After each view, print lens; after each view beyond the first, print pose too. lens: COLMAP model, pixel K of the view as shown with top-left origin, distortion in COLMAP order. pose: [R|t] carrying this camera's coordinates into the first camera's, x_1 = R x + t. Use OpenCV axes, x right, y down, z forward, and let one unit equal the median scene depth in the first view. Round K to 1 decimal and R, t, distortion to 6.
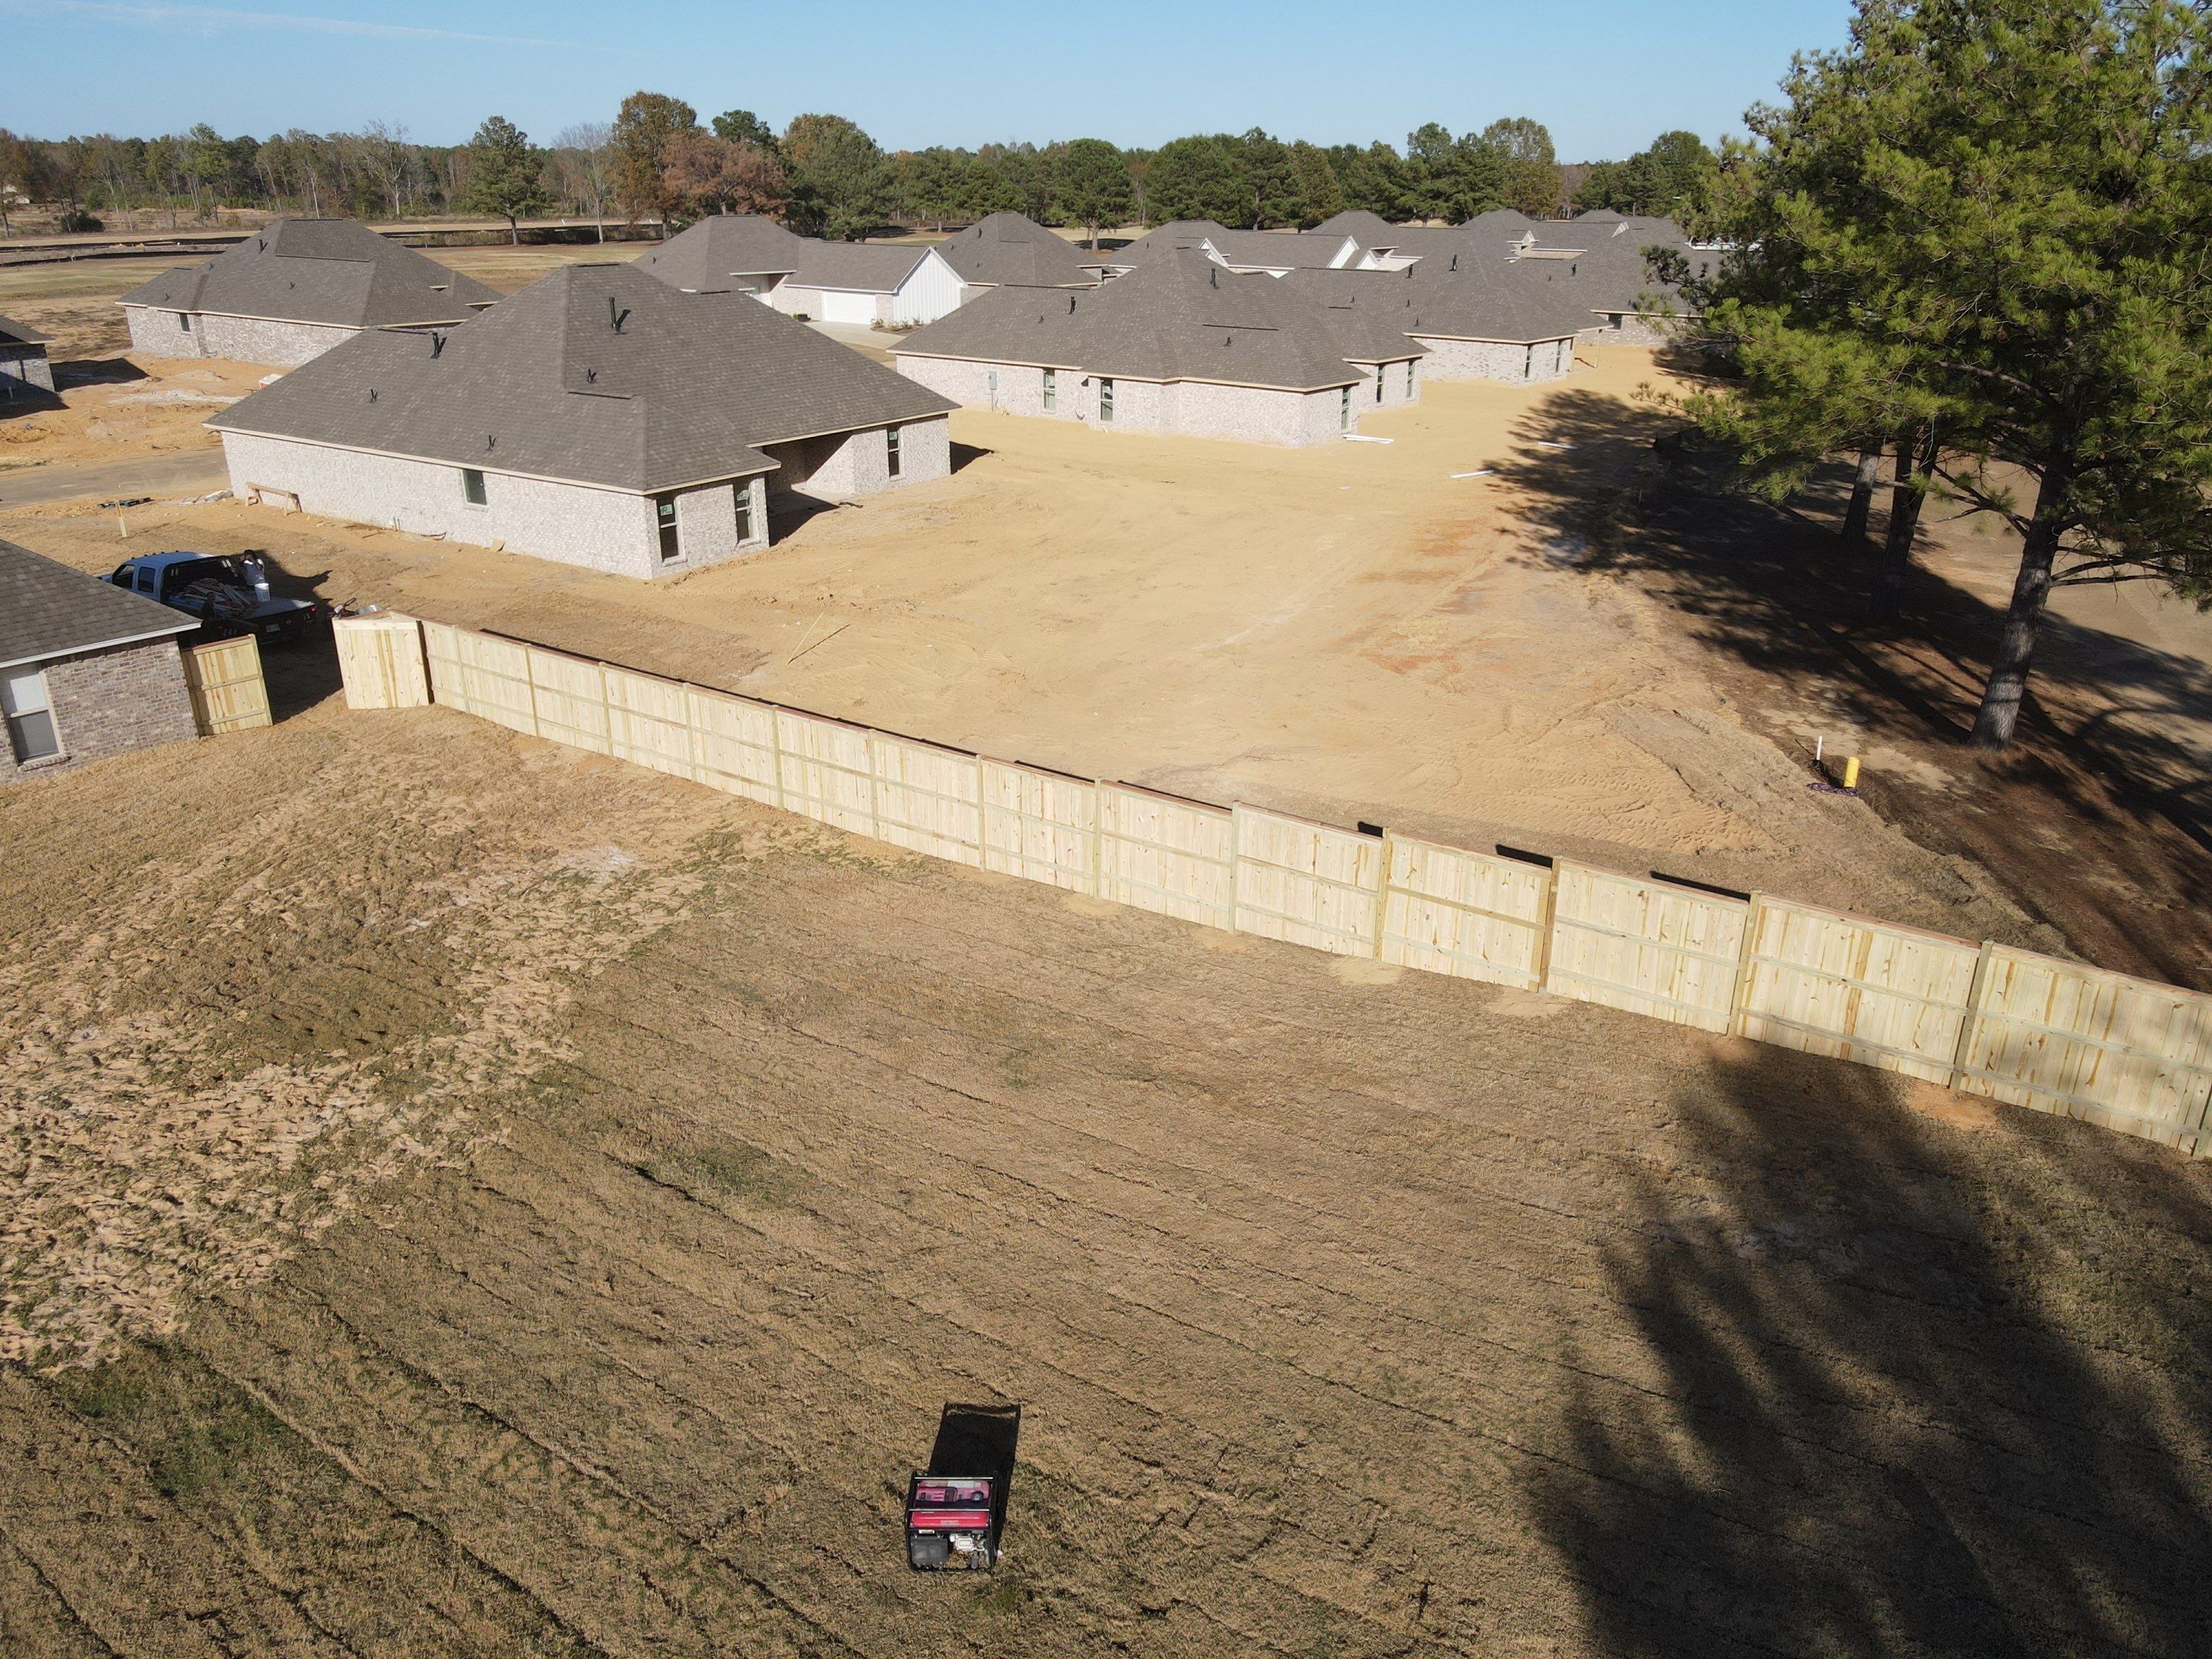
lens RADIAL K [[1607.4, 0, 1084.3], [0, 1607.4, 830.5], [0, 0, 1]] dist [0.036126, 0.000234]
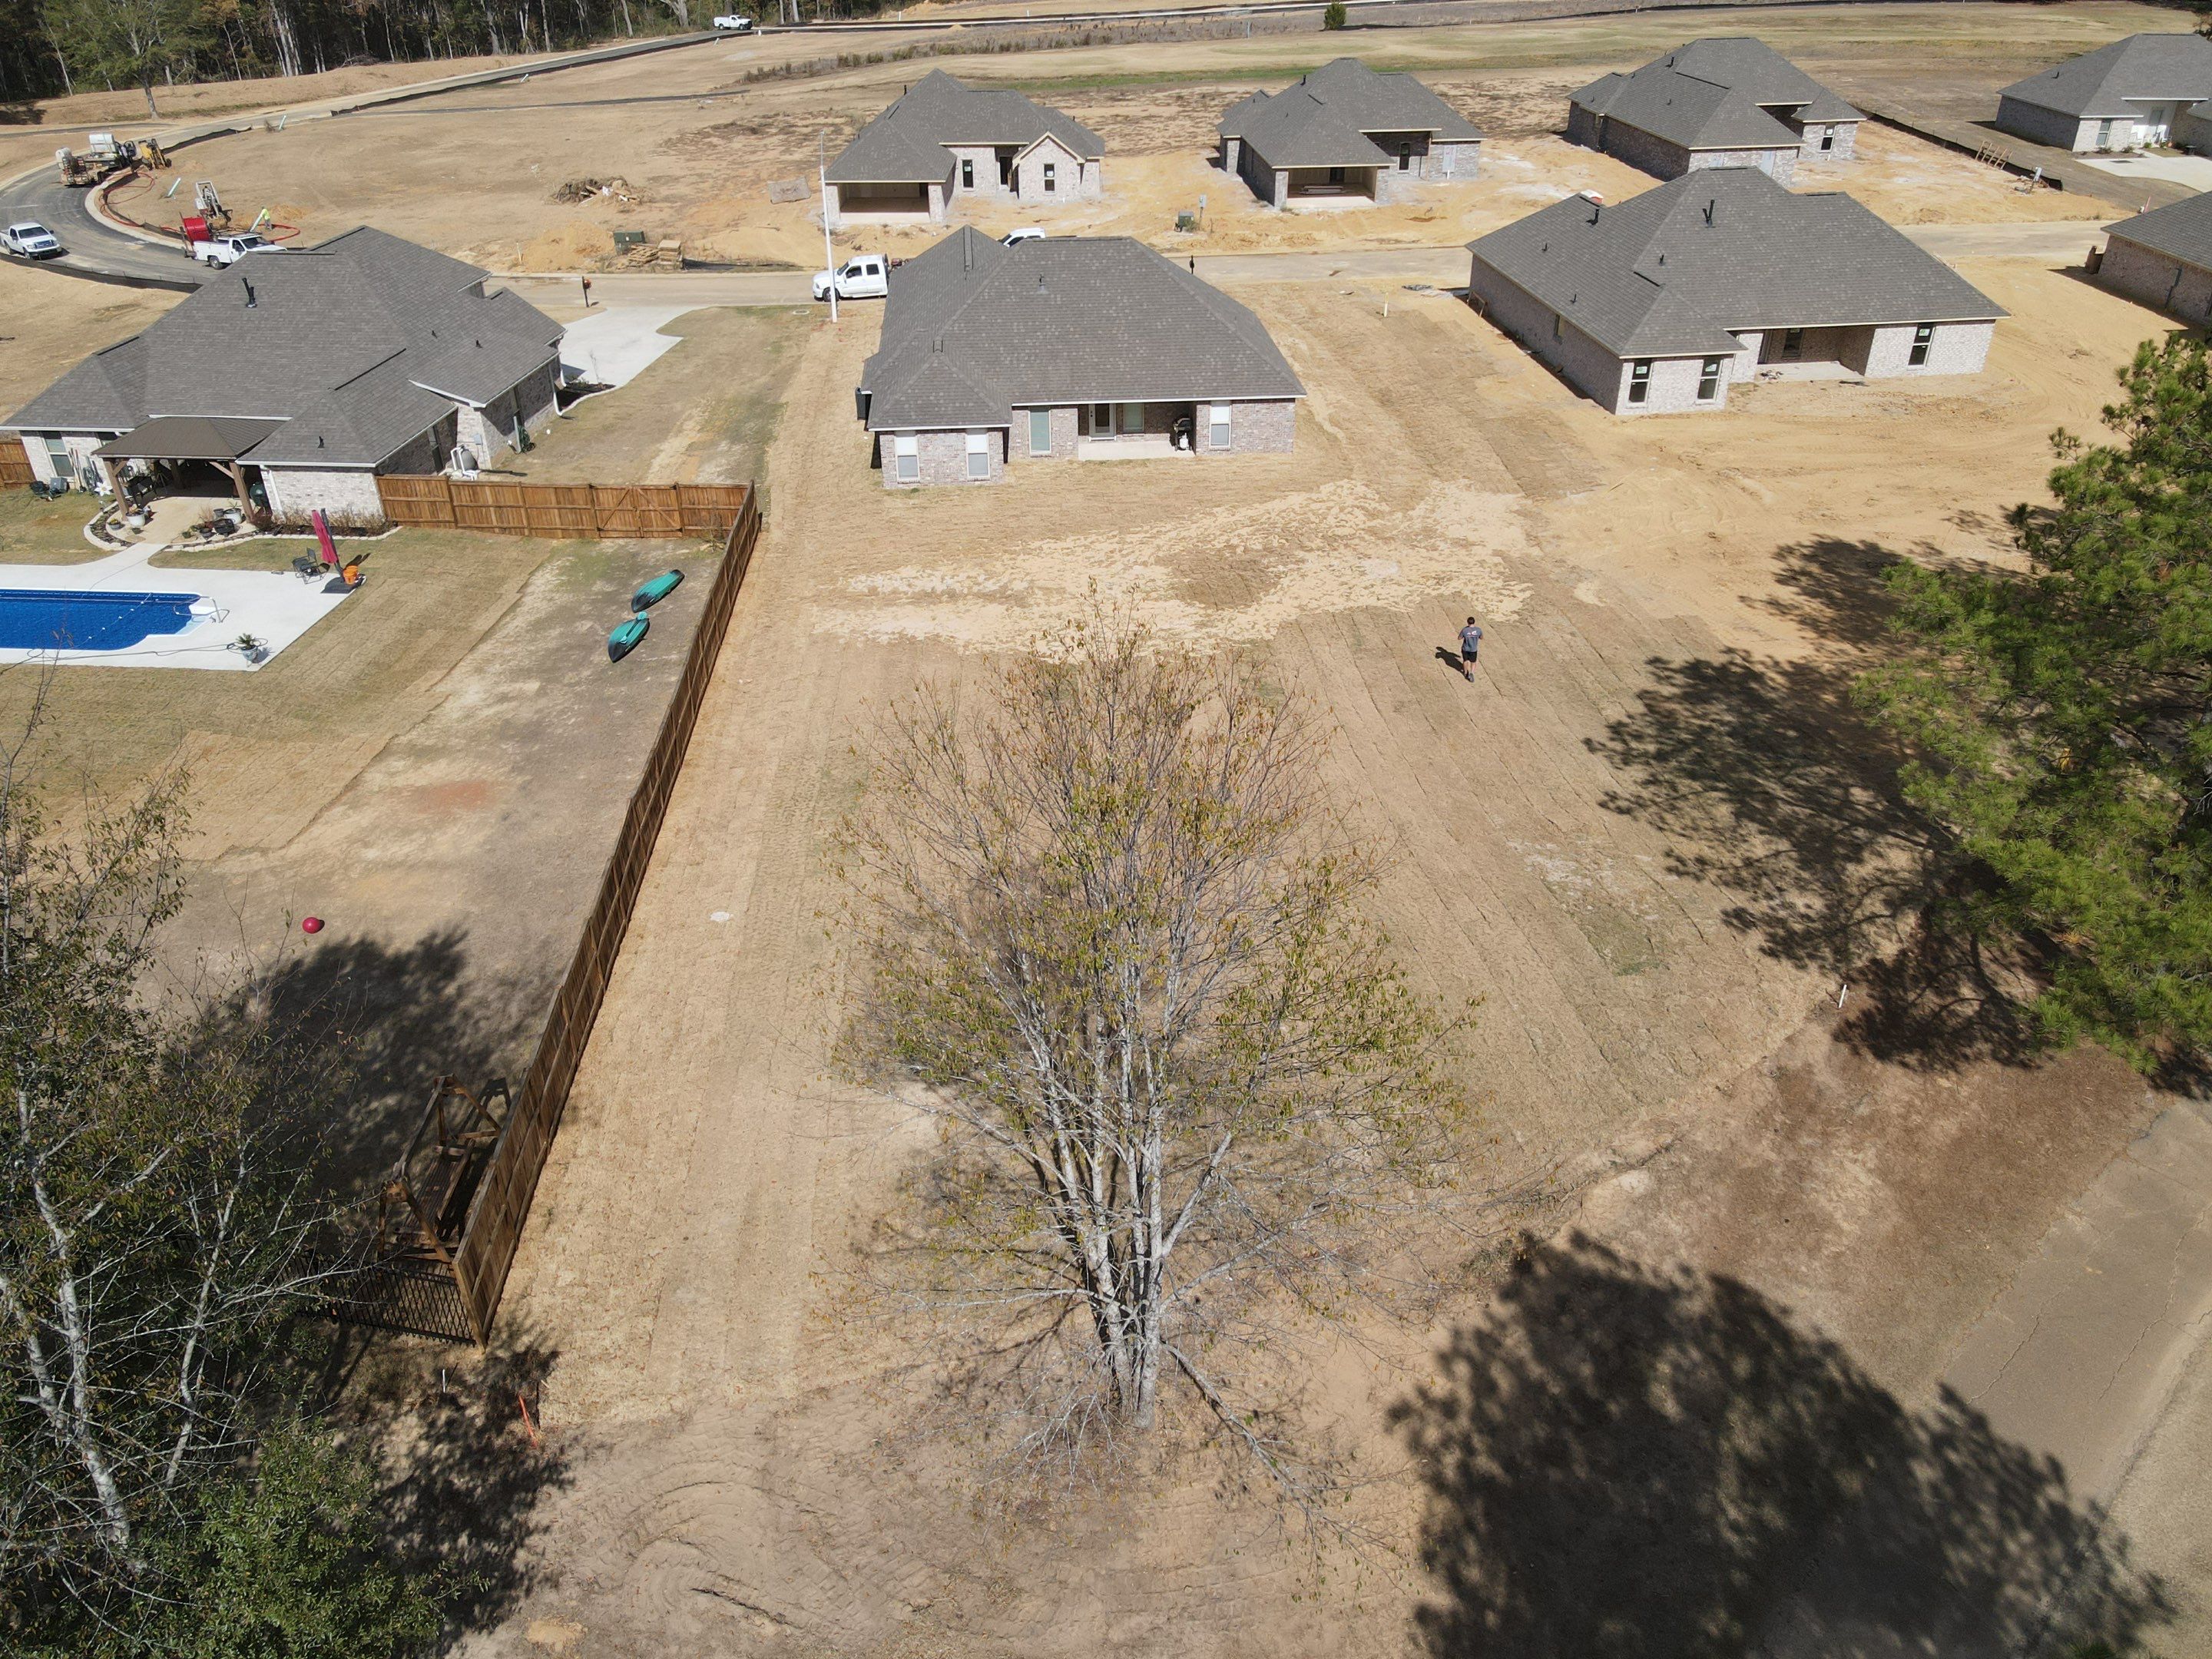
lens RADIAL K [[1623.3, 0, 1106.0], [0, 1623.3, 829.5], [0, 0, 1]] dist [0.001828, 0.030691]
pose [[0.642683, 0.391425, -0.658593, 0.735865], [-0.280113, 0.920169, 0.273543, -0.109713], [0.713089, 0.008679, 0.701020, -0.485558]]
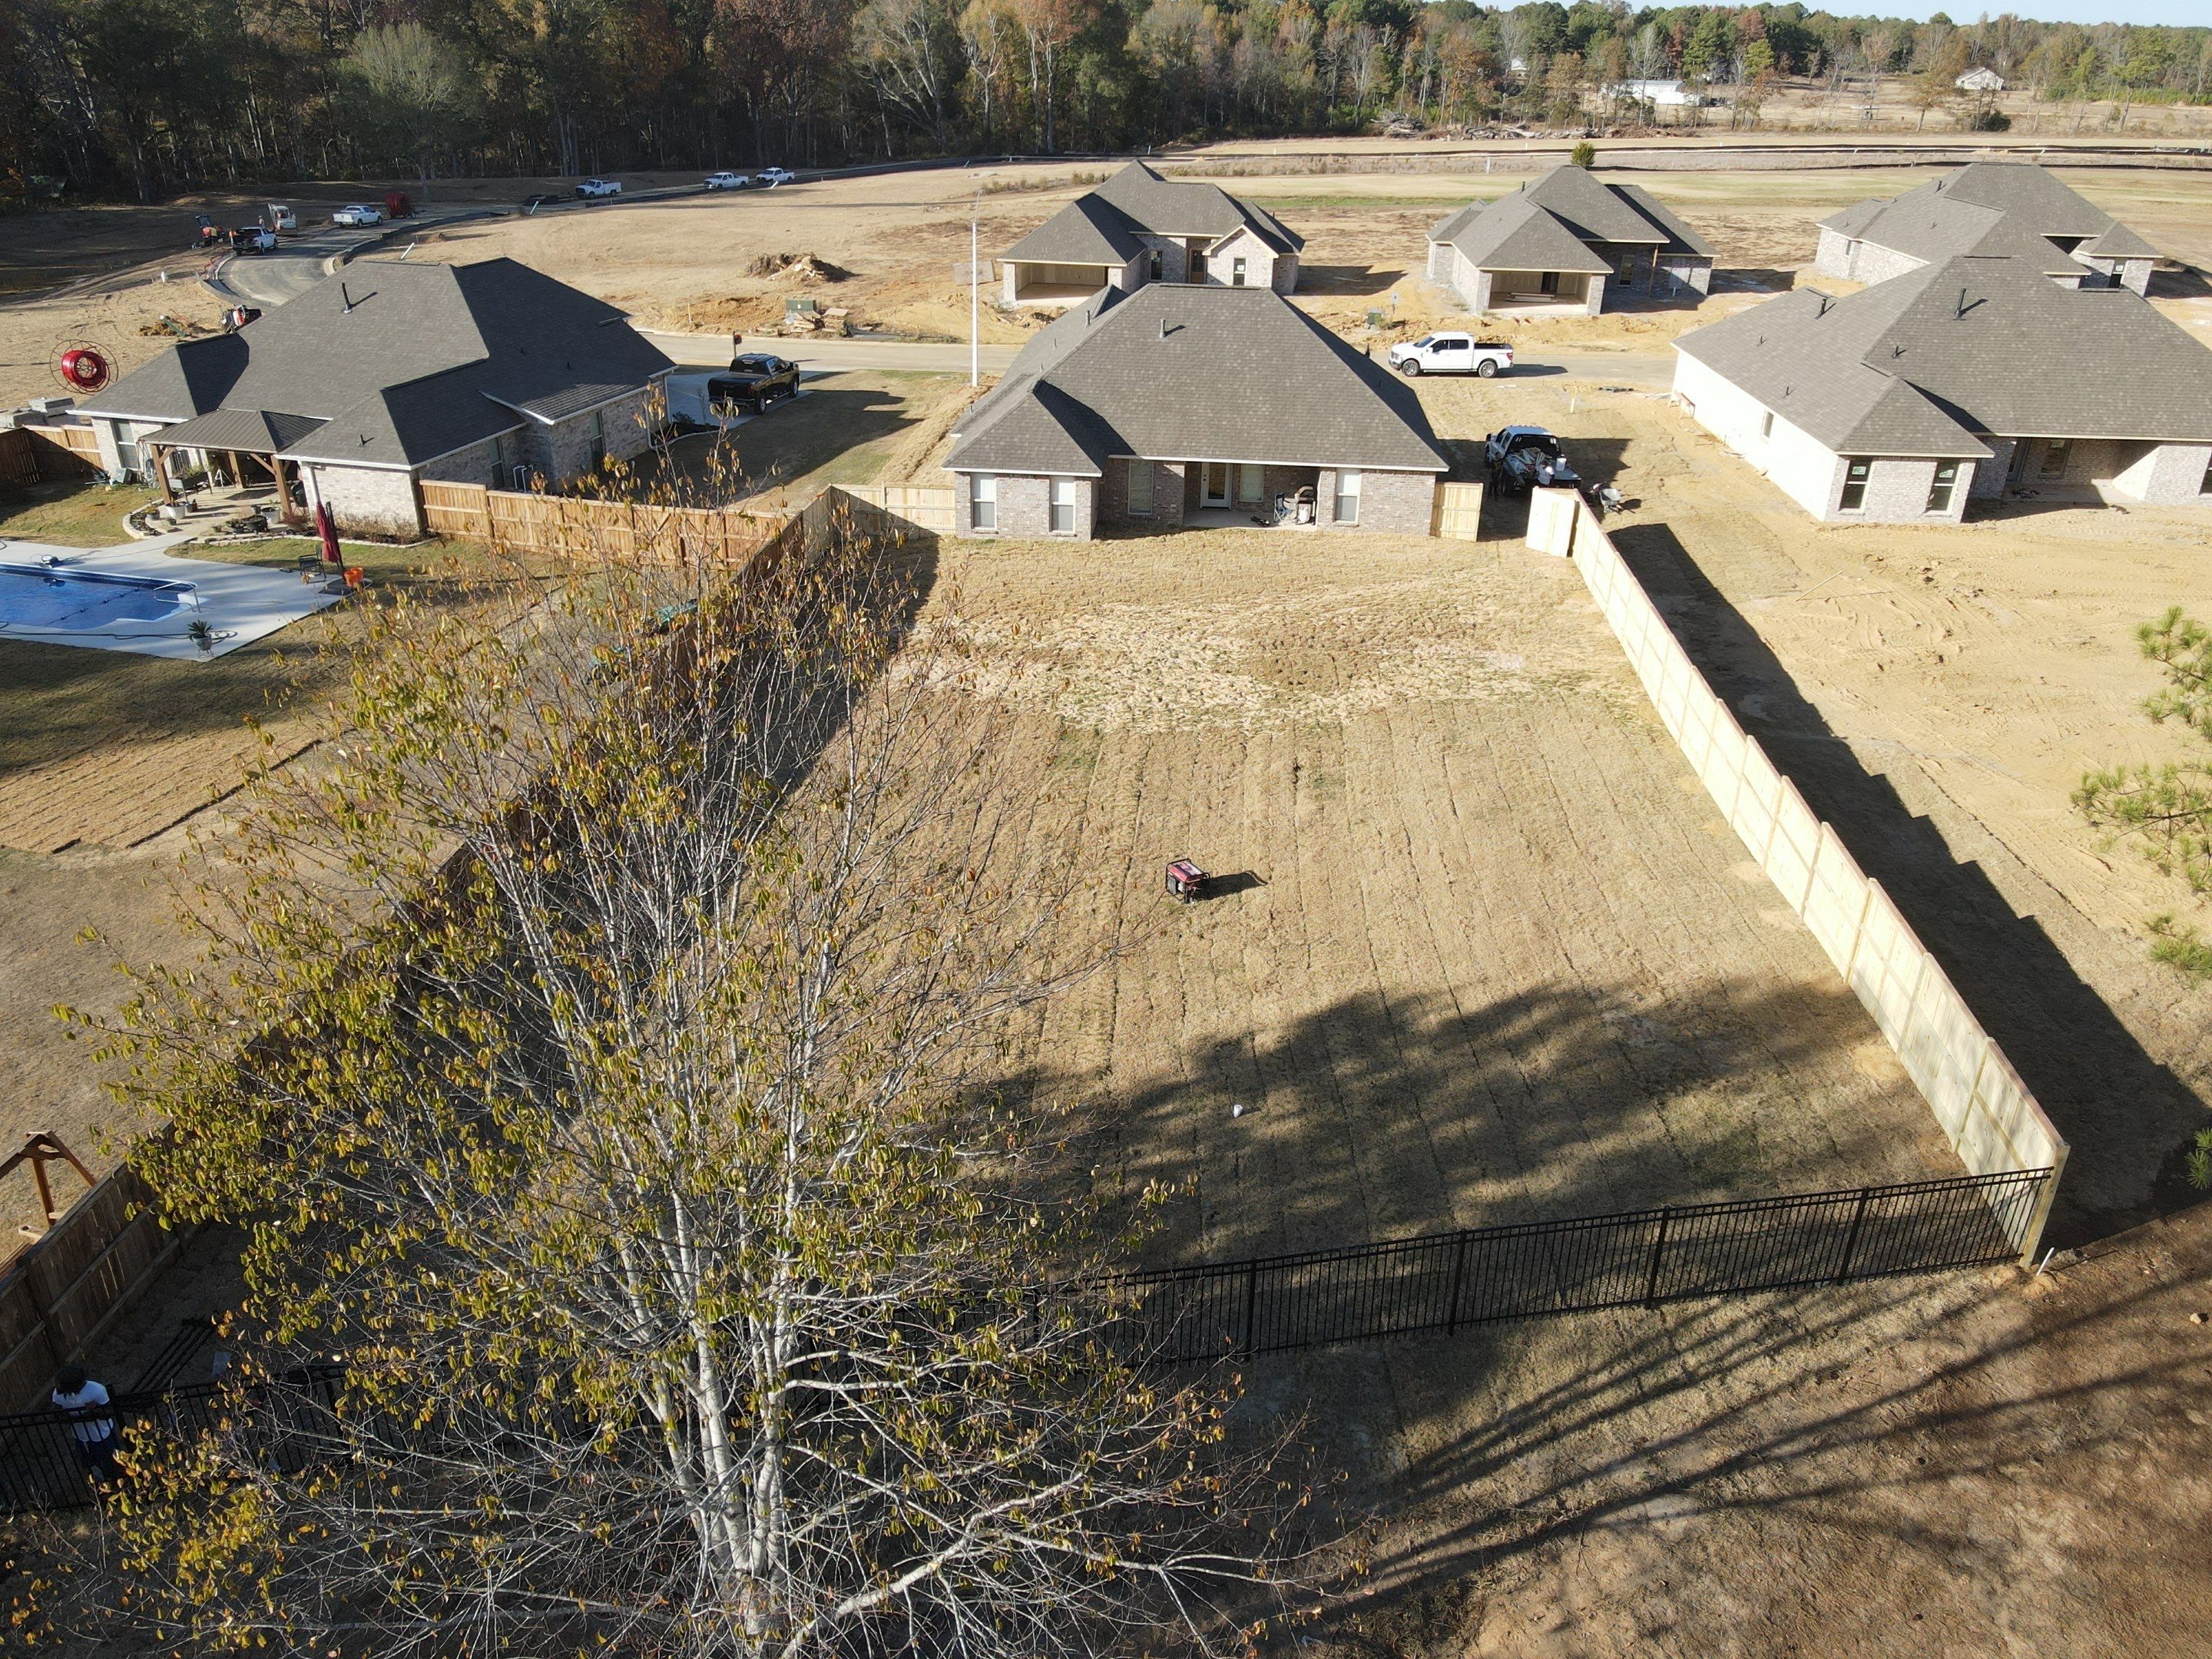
lens RADIAL K [[1623.3, 0, 1106.0], [0, 1623.3, 829.5], [0, 0, 1]] dist [0.001828, 0.030691]
pose [[0.515099, 0.389745, -0.763395, 0.658806], [-0.339593, 0.910552, 0.235734, -0.061963], [0.786987, 0.137817, 0.601379, -0.211906]]
